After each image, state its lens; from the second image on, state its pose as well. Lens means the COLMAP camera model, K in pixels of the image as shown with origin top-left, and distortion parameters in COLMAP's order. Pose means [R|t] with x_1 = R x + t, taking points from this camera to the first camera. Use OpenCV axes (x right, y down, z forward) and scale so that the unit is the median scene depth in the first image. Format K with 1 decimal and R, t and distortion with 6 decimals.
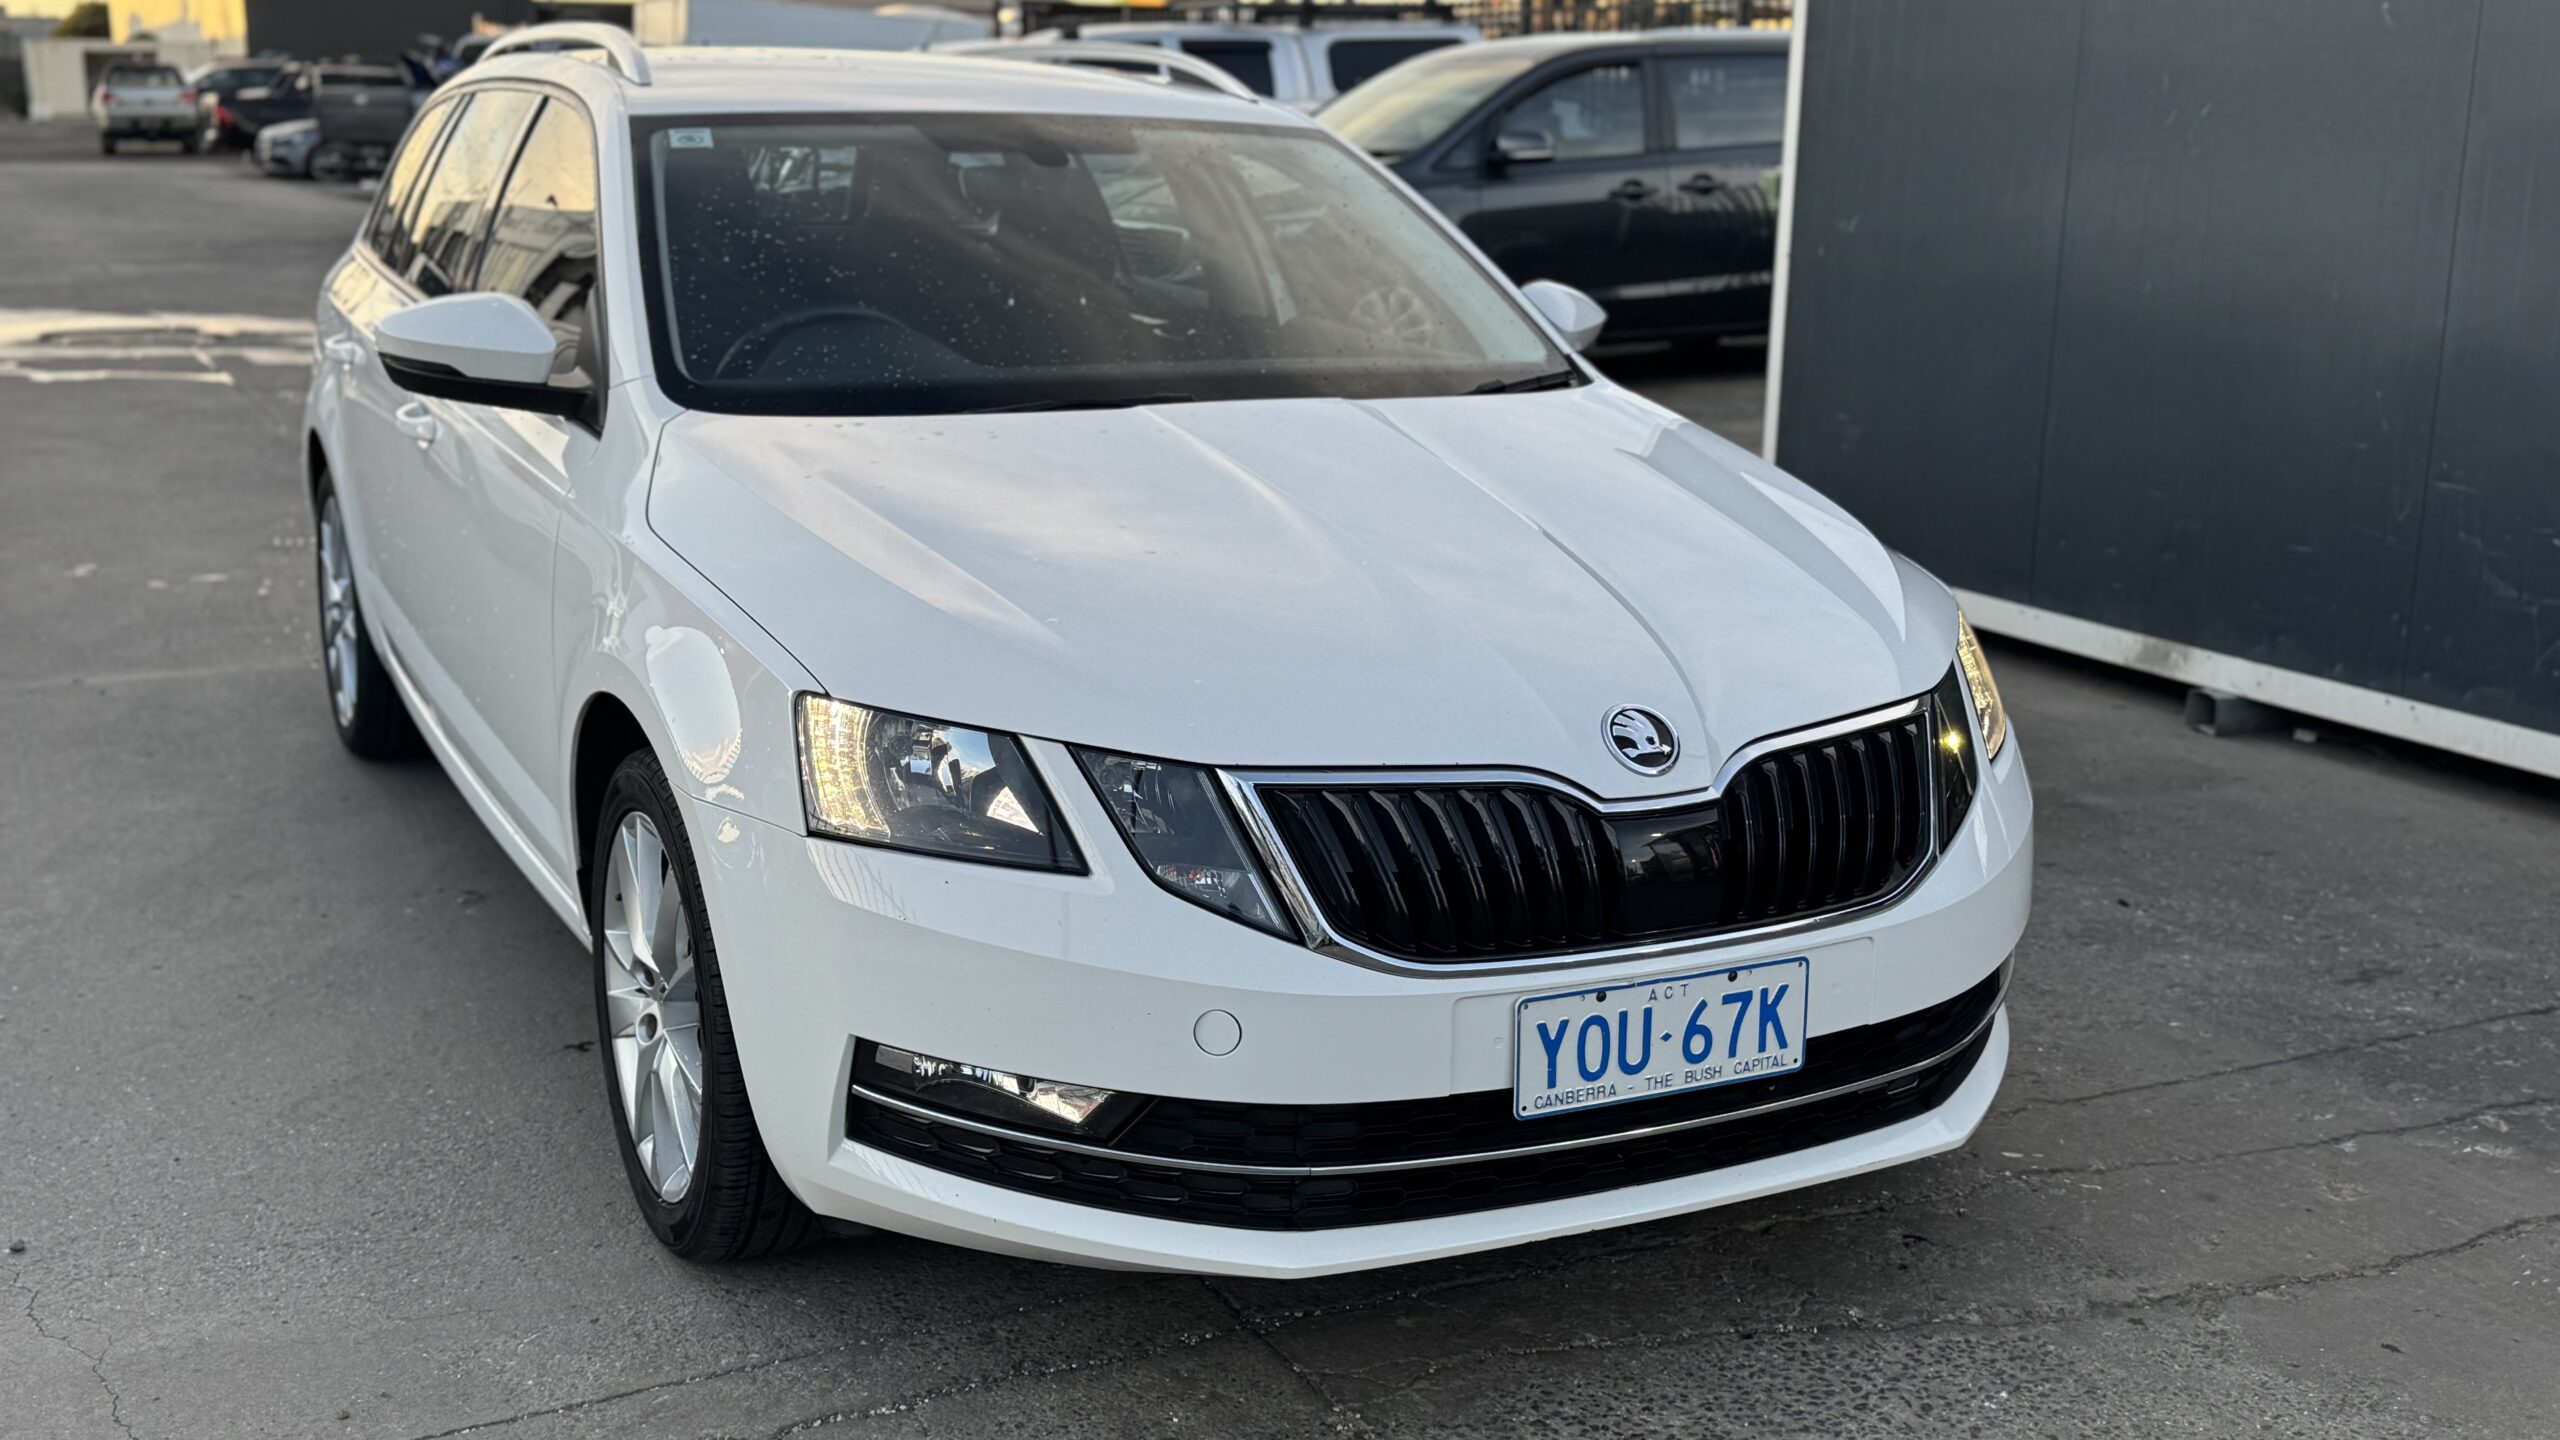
lens RADIAL K [[2720.6, 0, 1280.0], [0, 2720.6, 720.0], [0, 0, 1]] dist [0.124961, -0.318172]
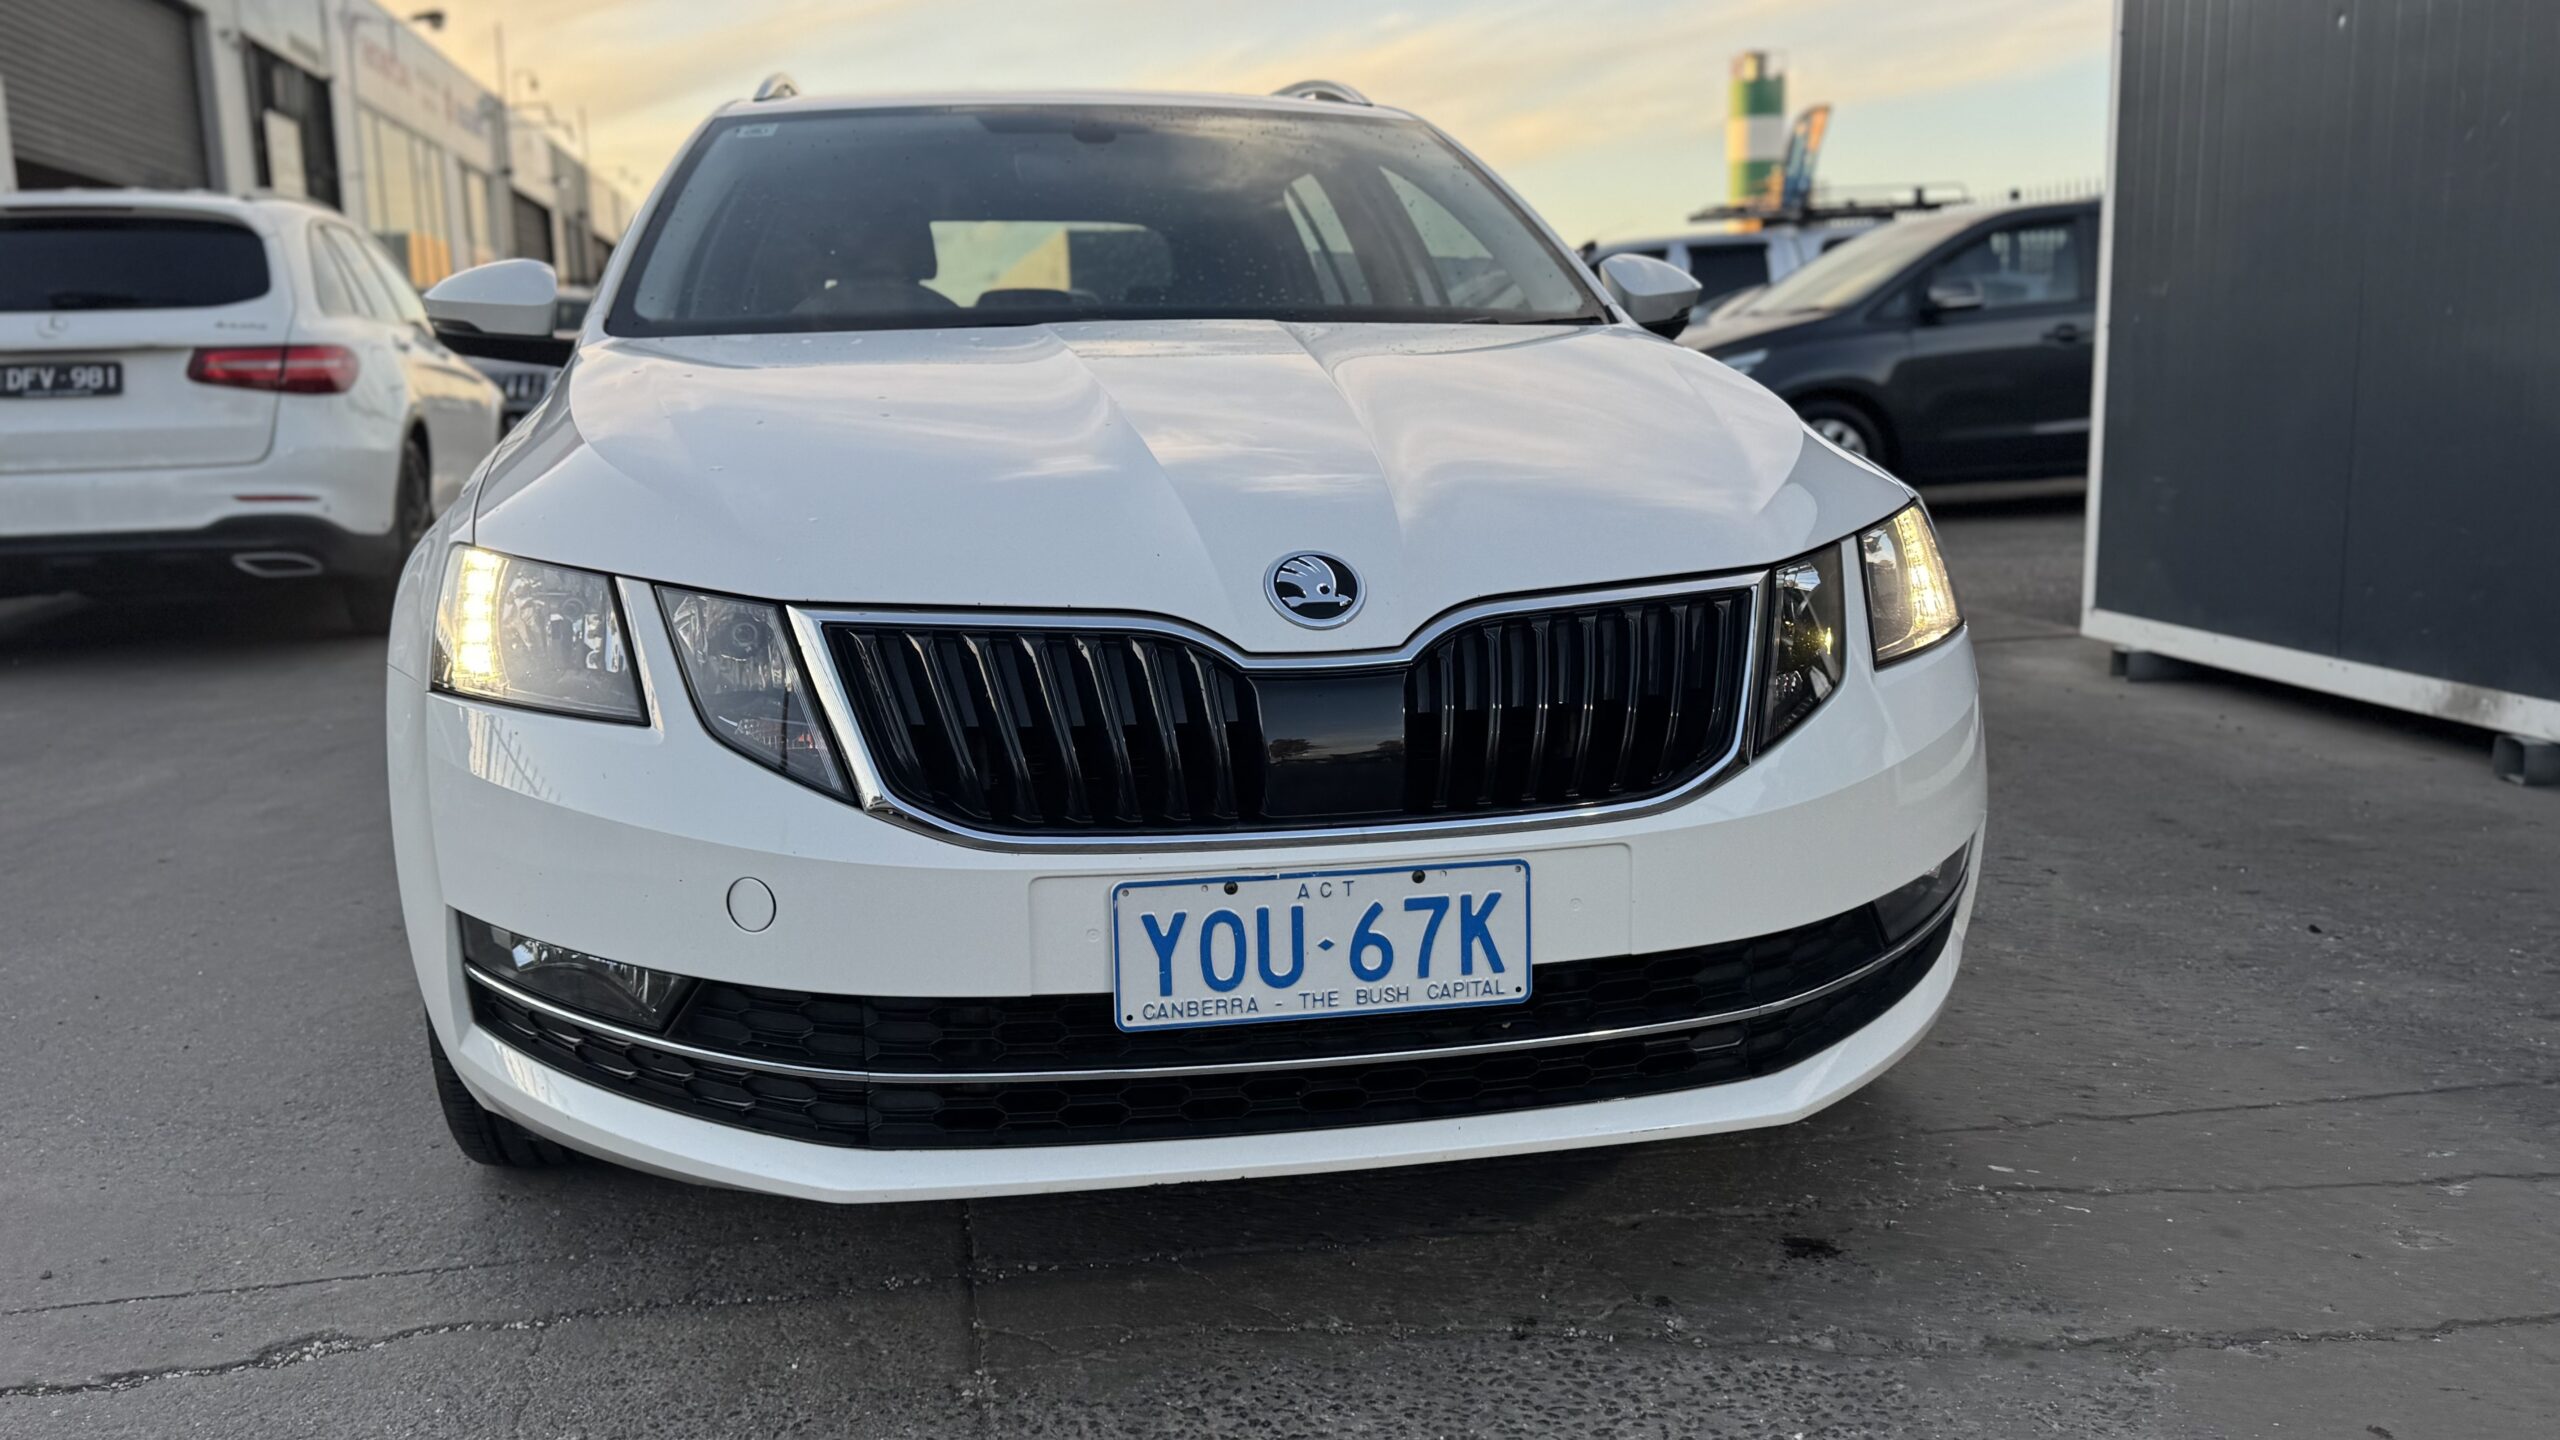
lens RADIAL K [[2174.6, 0, 1272.8], [0, 2174.6, 719.7], [0, 0, 1]] dist [0.094809, -0.169351]
pose [[0.958144, 0.010471, -0.286095, 0.310457], [-0.029731, 0.997567, -0.063058, 0.089433], [0.284739, 0.068925, 0.956124, 0.360363]]
